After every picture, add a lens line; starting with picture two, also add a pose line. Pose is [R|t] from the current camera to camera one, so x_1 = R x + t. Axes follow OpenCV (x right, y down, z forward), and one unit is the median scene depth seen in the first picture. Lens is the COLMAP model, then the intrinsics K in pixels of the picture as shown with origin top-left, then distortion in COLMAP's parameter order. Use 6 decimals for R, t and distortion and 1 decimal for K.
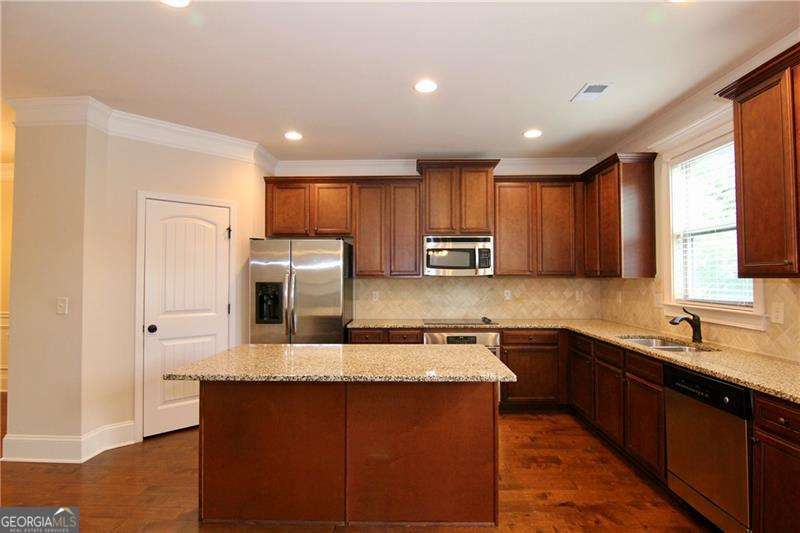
lens RADIAL K [[405.4, 0, 403.6], [0, 405.4, 269.0], [0, 0, 1]] dist [-0.019360, -0.001388]
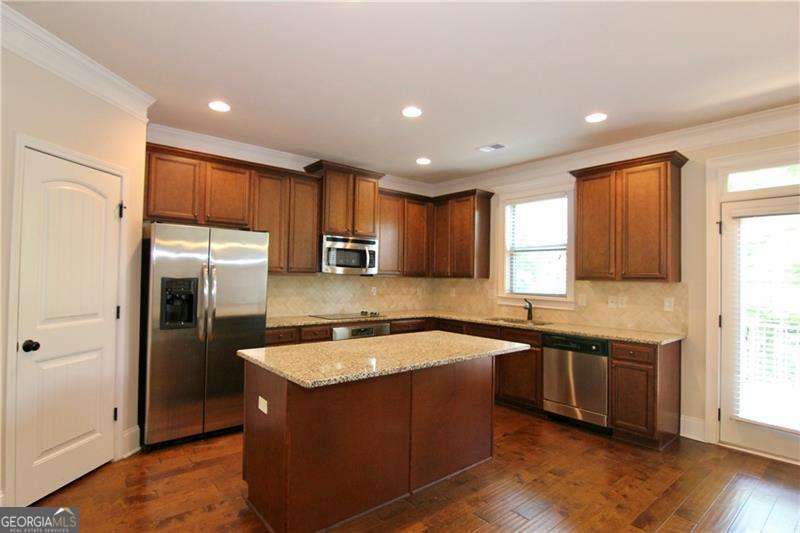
lens RADIAL K [[405.4, 0, 403.6], [0, 405.4, 269.0], [0, 0, 1]] dist [-0.019360, -0.001388]
pose [[0.752686, 0.028394, 0.657768, -0.503589], [-0.033734, 0.999421, -0.004540, 0.003856], [-0.657515, -0.018772, 0.753207, 0.092616]]
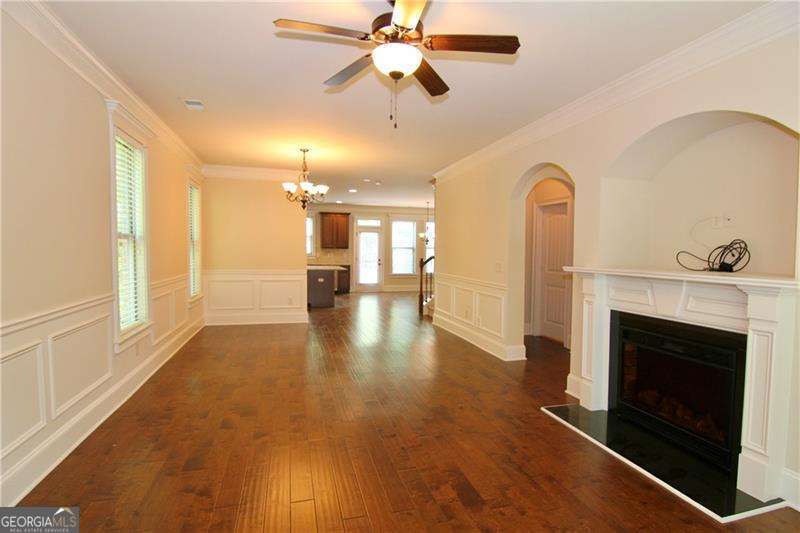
lens RADIAL K [[405.4, 0, 403.6], [0, 405.4, 269.0], [0, 0, 1]] dist [-0.019360, -0.001388]
pose [[-0.298961, -0.053156, 0.952784, -2.646975], [-0.039362, 0.998284, 0.043344, 0.010274], [-0.953453, -0.024546, -0.300540, 0.897309]]
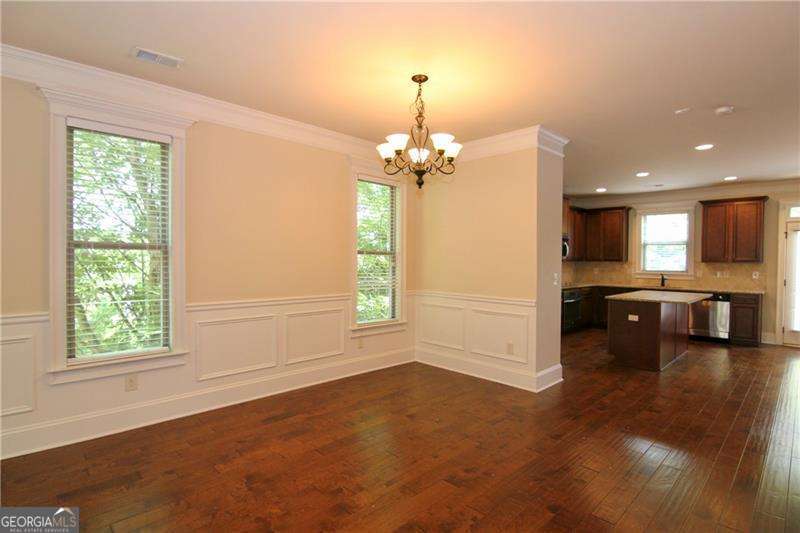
lens RADIAL K [[405.4, 0, 403.6], [0, 405.4, 269.0], [0, 0, 1]] dist [-0.019360, -0.001388]
pose [[0.701410, -0.012115, 0.712656, -1.715337], [-0.023372, 0.998927, 0.039985, 0.001026], [-0.712375, -0.044702, 0.700374, 0.259145]]
